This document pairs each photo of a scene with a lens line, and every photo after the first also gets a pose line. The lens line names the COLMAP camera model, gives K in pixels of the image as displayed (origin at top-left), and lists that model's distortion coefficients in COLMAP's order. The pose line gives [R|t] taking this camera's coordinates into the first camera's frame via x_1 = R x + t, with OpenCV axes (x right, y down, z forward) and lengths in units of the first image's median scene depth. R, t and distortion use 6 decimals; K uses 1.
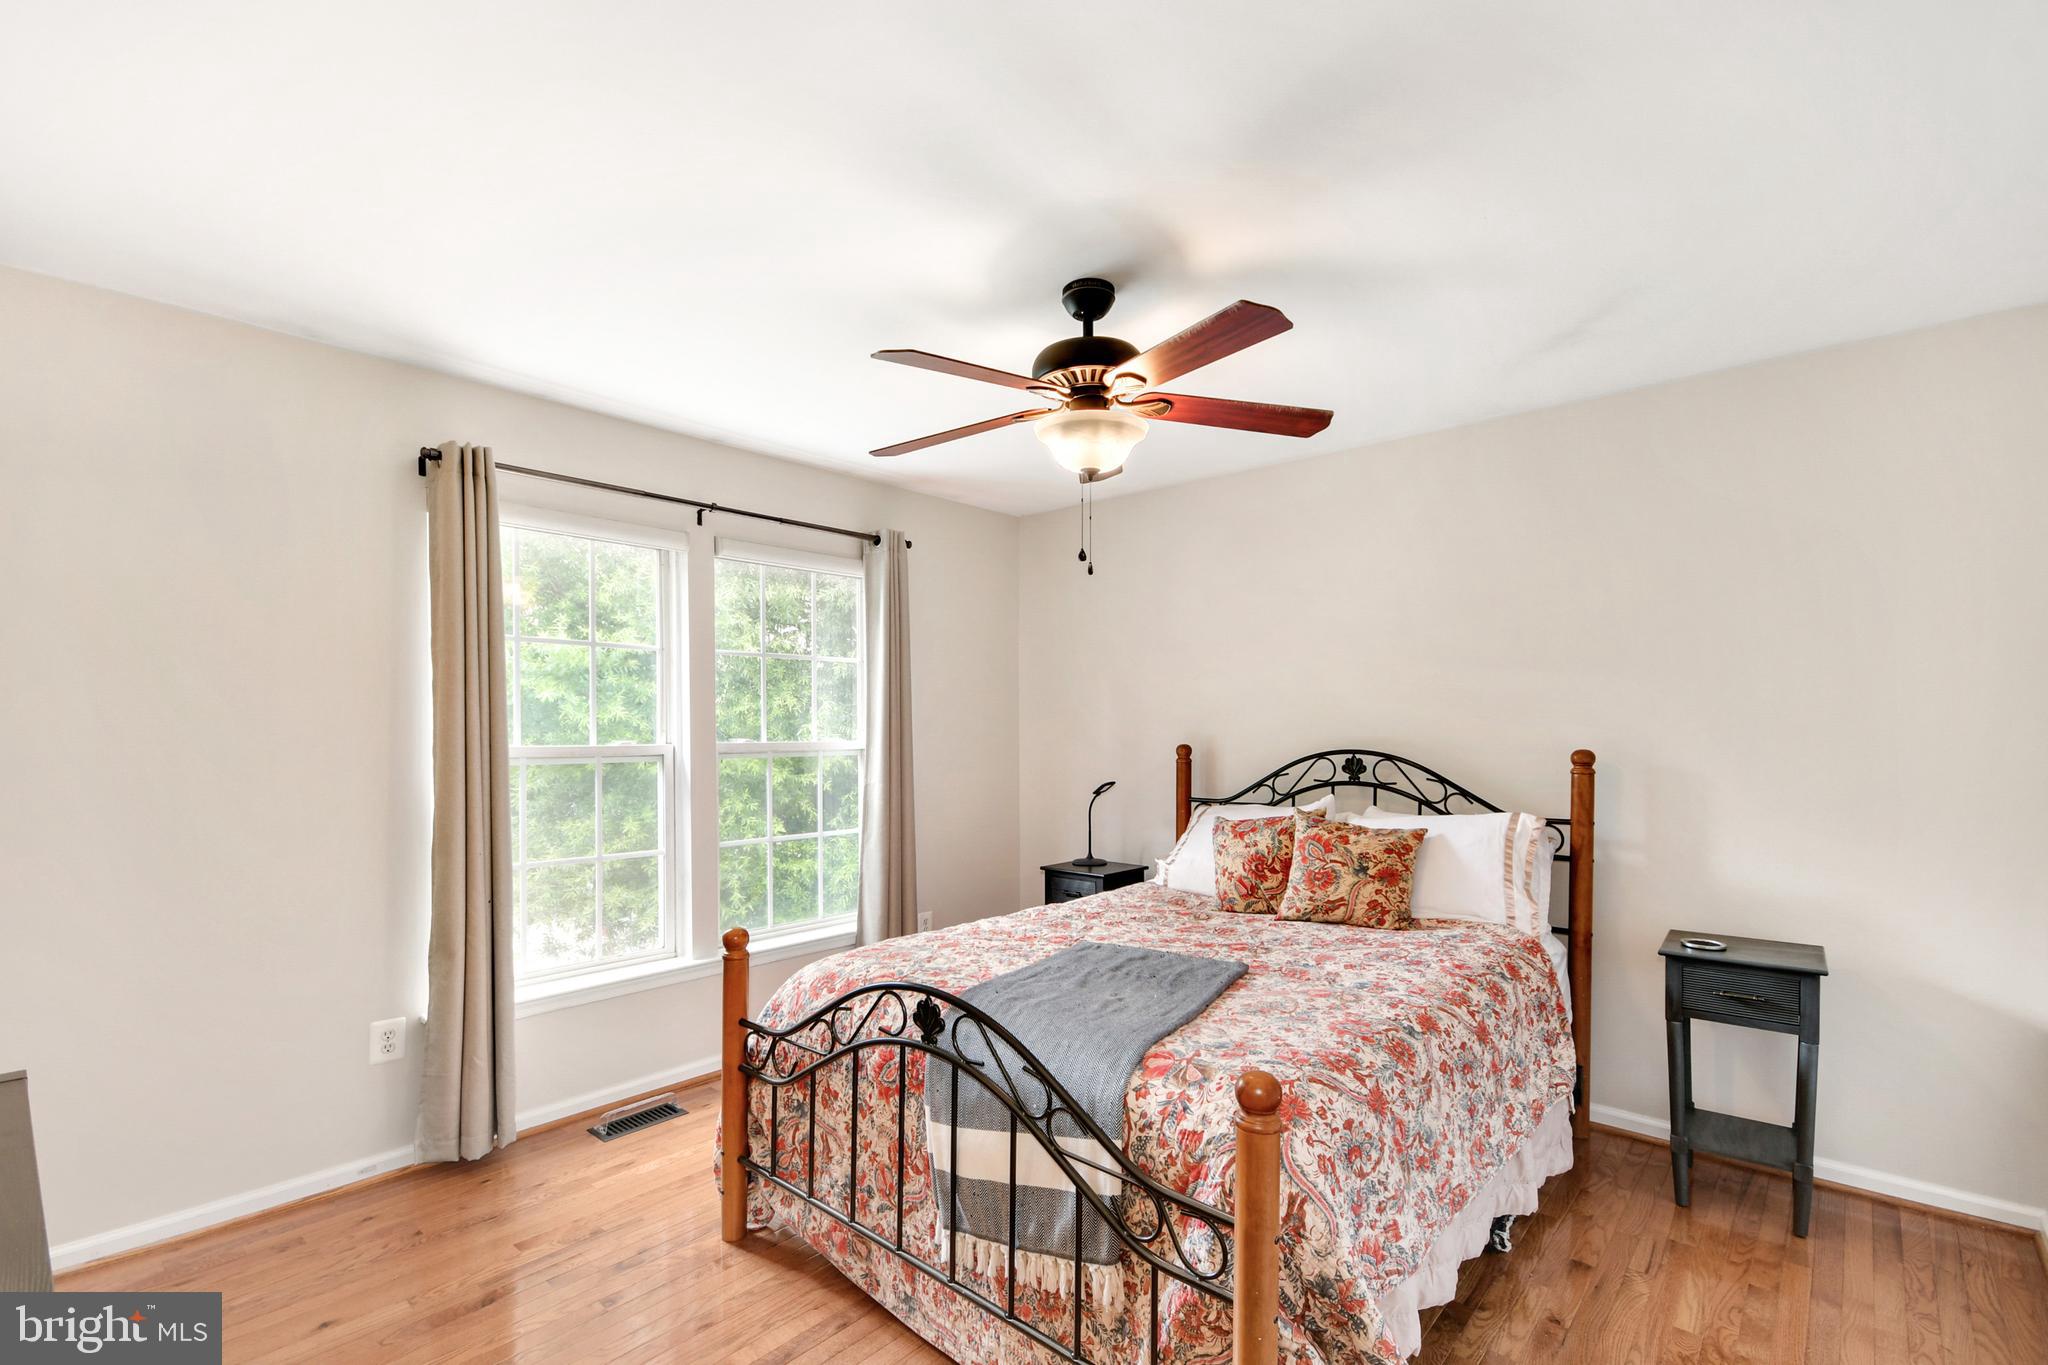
lens RADIAL K [[888.1, 0, 1024.9], [0, 888.1, 704.5], [0, 0, 1]] dist [0.003718, 0.000551]
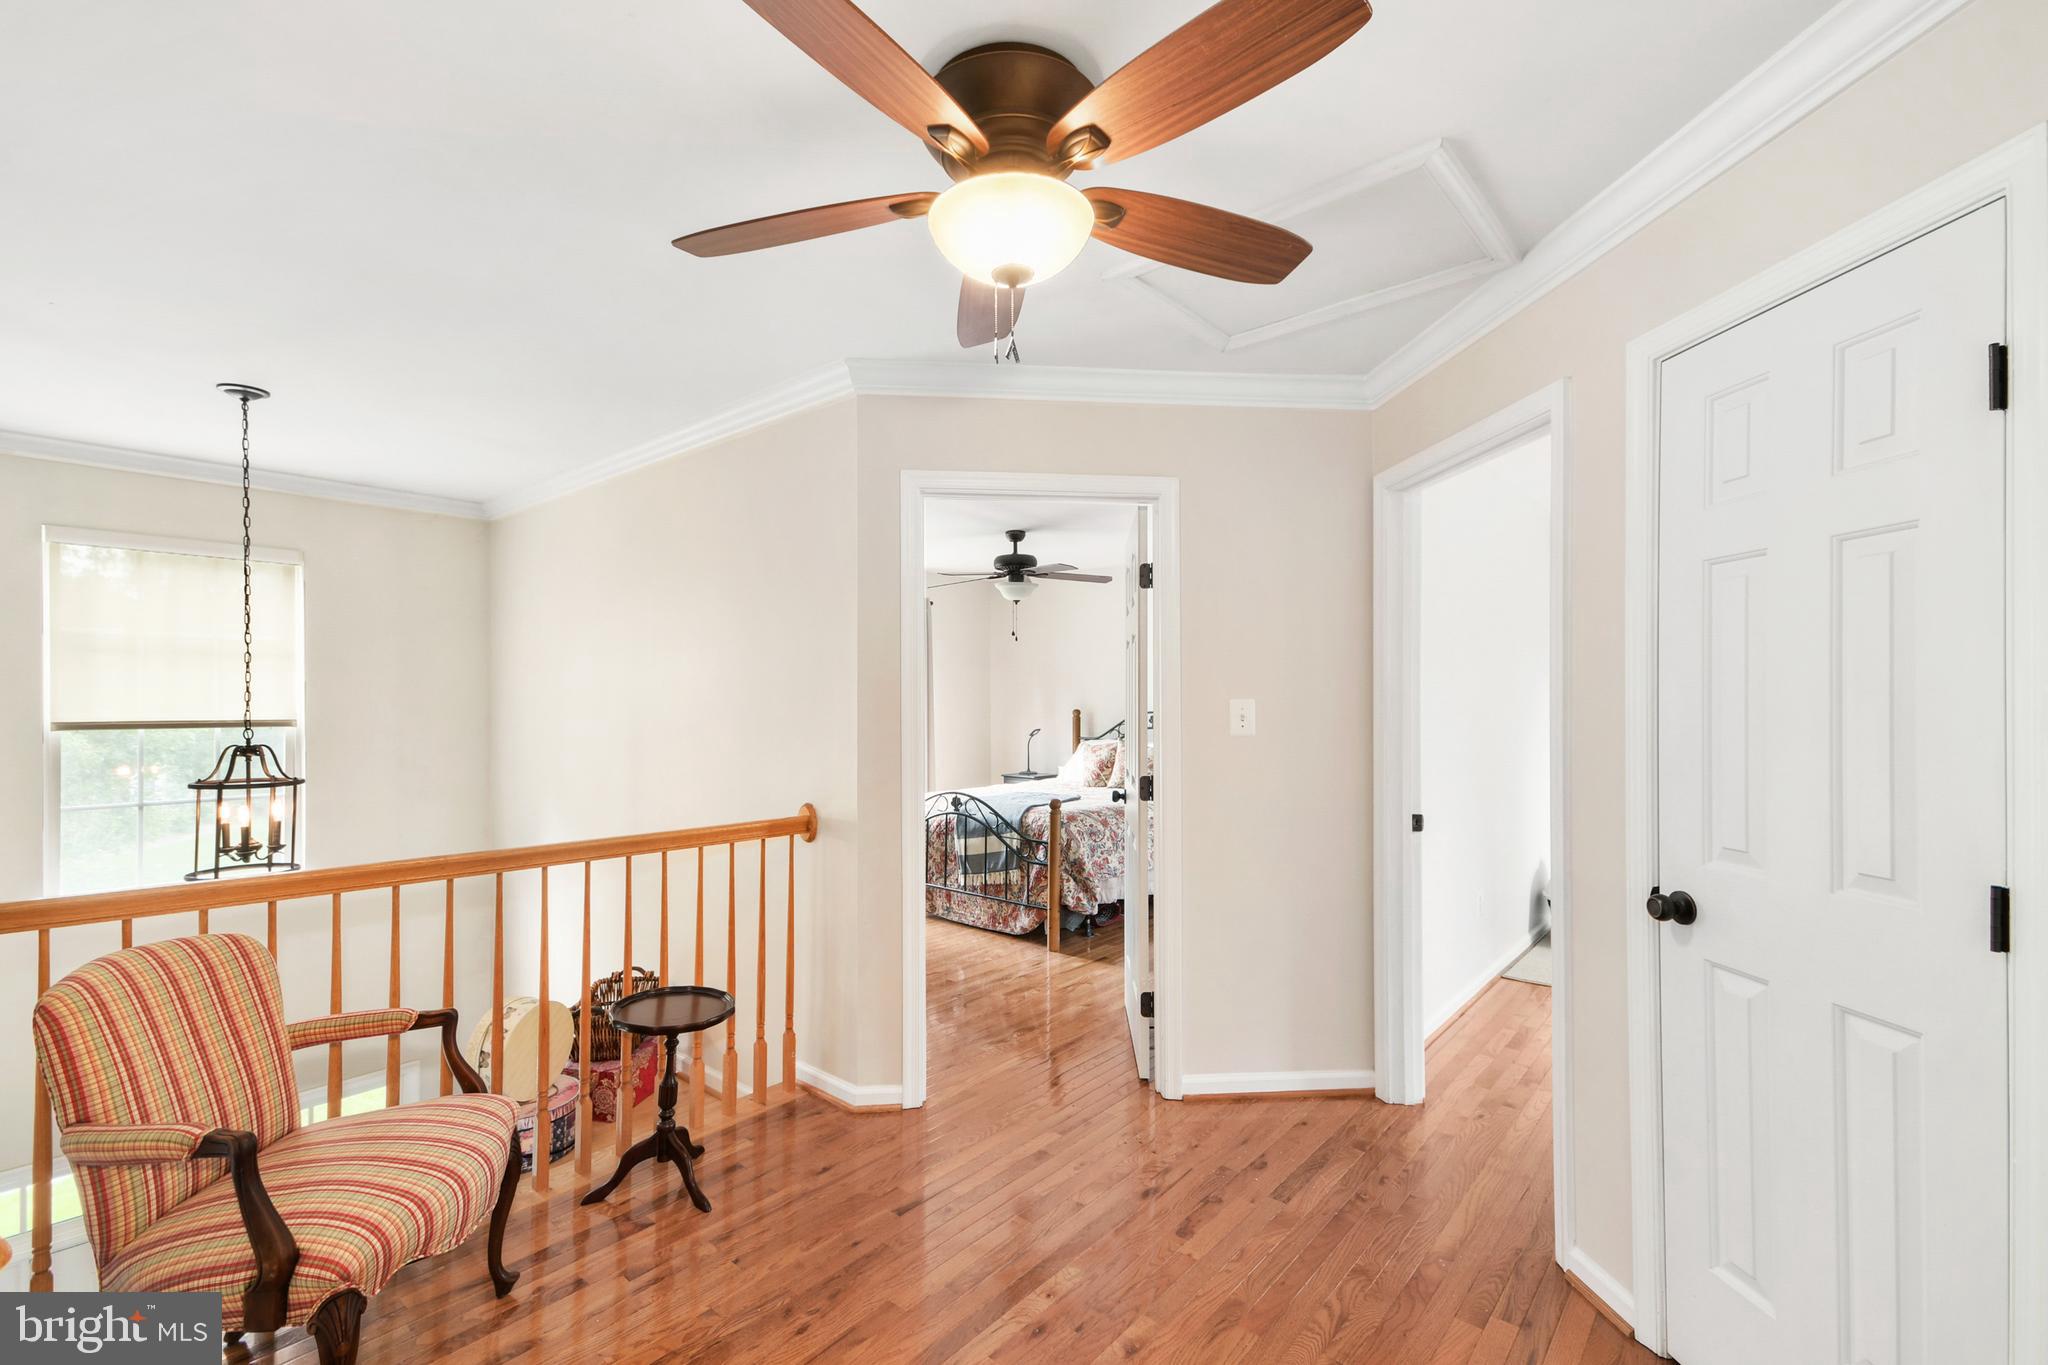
lens RADIAL K [[888.1, 0, 1024.9], [0, 888.1, 704.5], [0, 0, 1]] dist [0.003718, 0.000551]
pose [[0.999580, 0.002065, 0.028903, 0.029005], [-0.003025, 0.999444, 0.033214, -0.059396], [-0.028819, -0.033287, 0.999030, -1.920073]]
